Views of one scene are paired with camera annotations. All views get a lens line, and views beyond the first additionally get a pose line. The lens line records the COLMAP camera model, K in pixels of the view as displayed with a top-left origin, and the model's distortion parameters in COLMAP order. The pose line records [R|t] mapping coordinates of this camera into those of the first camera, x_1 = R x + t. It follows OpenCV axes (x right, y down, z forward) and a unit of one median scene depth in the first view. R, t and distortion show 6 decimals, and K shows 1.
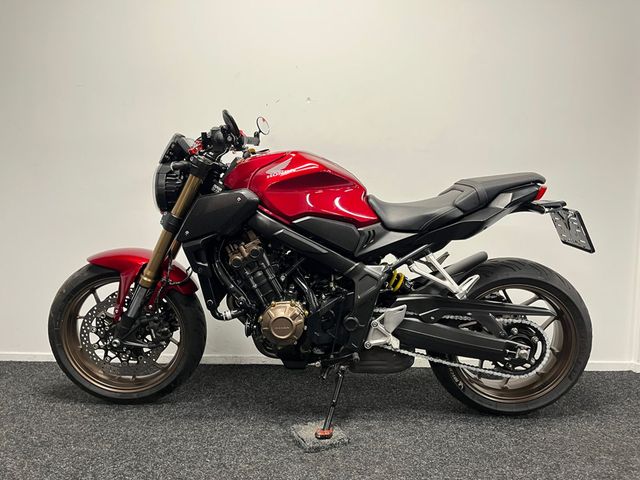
lens RADIAL K [[480.8, 0, 321.6], [0, 480.8, 240.5], [0, 0, 1]] dist [0.083806, -0.112516]
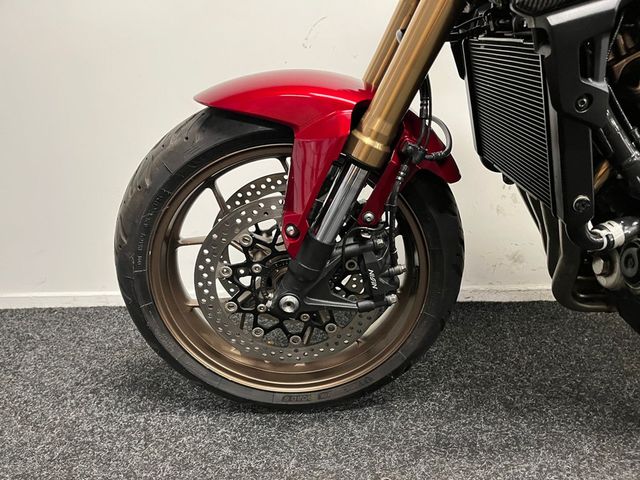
lens RADIAL K [[480.8, 0, 321.6], [0, 480.8, 240.5], [0, 0, 1]] dist [0.083806, -0.112516]
pose [[0.999587, -0.027924, -0.006750, -0.400529], [0.028727, 0.973898, 0.225161, 0.067274], [0.000286, -0.225262, 0.974298, 0.626121]]
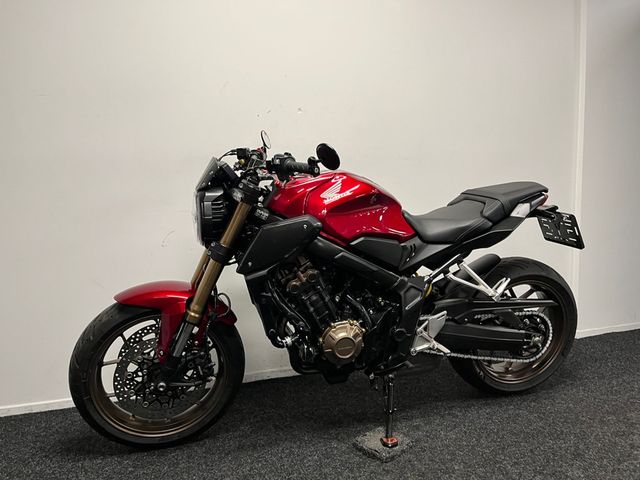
lens RADIAL K [[479.6, 0, 316.7], [0, 479.6, 243.2], [0, 0, 1]] dist [0.076131, -0.097687]
pose [[0.959383, -0.077687, 0.271200, -0.378258], [0.066201, 0.996489, 0.051265, -0.090688], [-0.274230, -0.031229, 0.961157, 0.043908]]
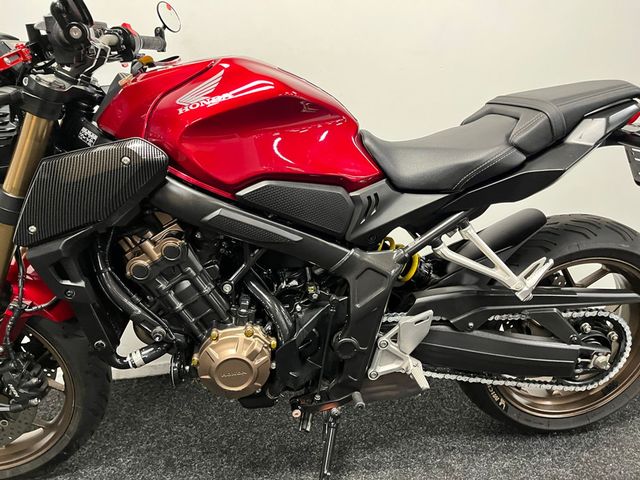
lens RADIAL K [[482.8, 0, 321.7], [0, 482.8, 234.3], [0, 0, 1]] dist [0.078358, -0.106826]
pose [[0.990123, -0.079889, 0.115212, -0.029670], [0.060069, 0.984251, 0.166255, -0.074264], [-0.126679, -0.157693, 0.979329, 0.414130]]
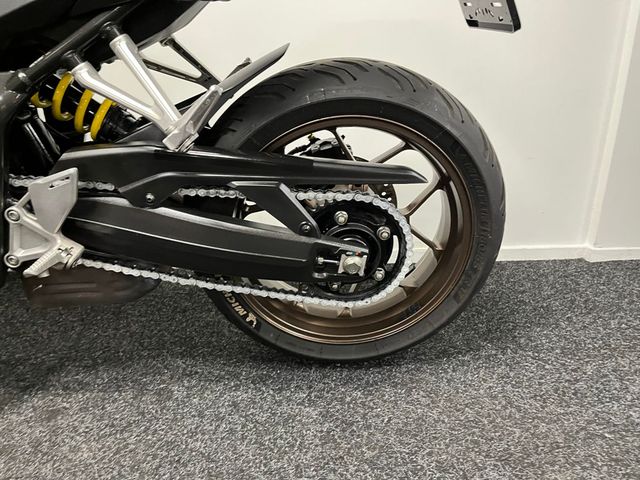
lens RADIAL K [[480.8, 0, 321.6], [0, 480.8, 240.5], [0, 0, 1]] dist [0.083806, -0.112516]
pose [[0.998509, -0.033576, 0.043048, 0.362562], [0.020609, 0.961994, 0.272291, 0.081421], [-0.050554, -0.270997, 0.961252, 0.554119]]
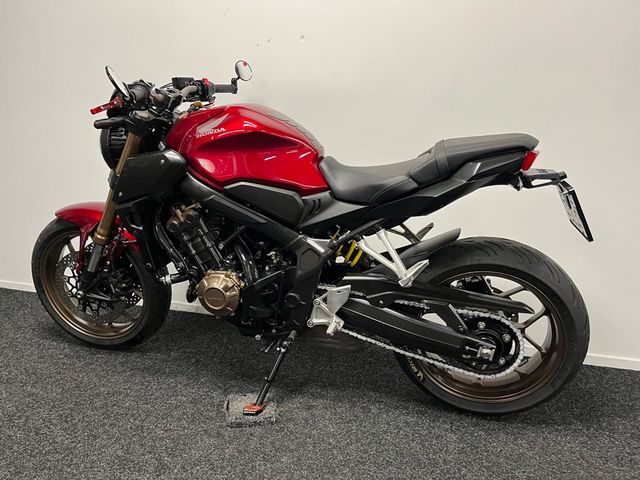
lens RADIAL K [[479.6, 0, 316.7], [0, 479.6, 243.2], [0, 0, 1]] dist [0.076131, -0.097687]
pose [[0.970135, 0.070135, -0.232204, 0.308916], [-0.035840, 0.988226, 0.148747, -0.071633], [0.239903, -0.135982, 0.961226, 0.142623]]
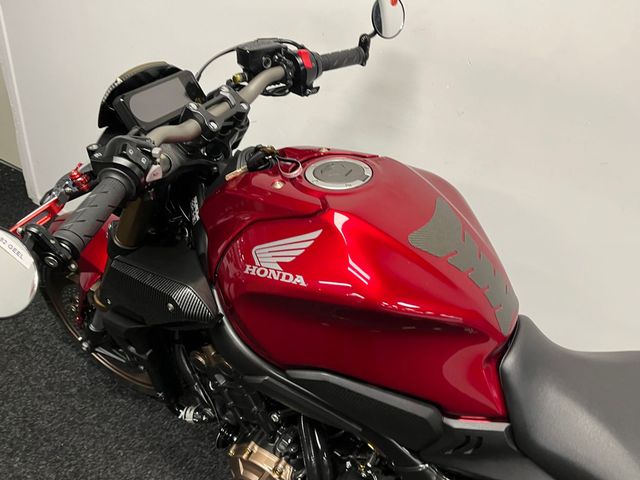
lens RADIAL K [[480.8, 0, 321.6], [0, 480.8, 240.5], [0, 0, 1]] dist [0.083806, -0.112516]
pose [[0.868241, 0.362376, -0.338883, 0.069536], [-0.164985, 0.855041, 0.491614, -0.342449], [0.467908, -0.370929, 0.802168, 0.661181]]
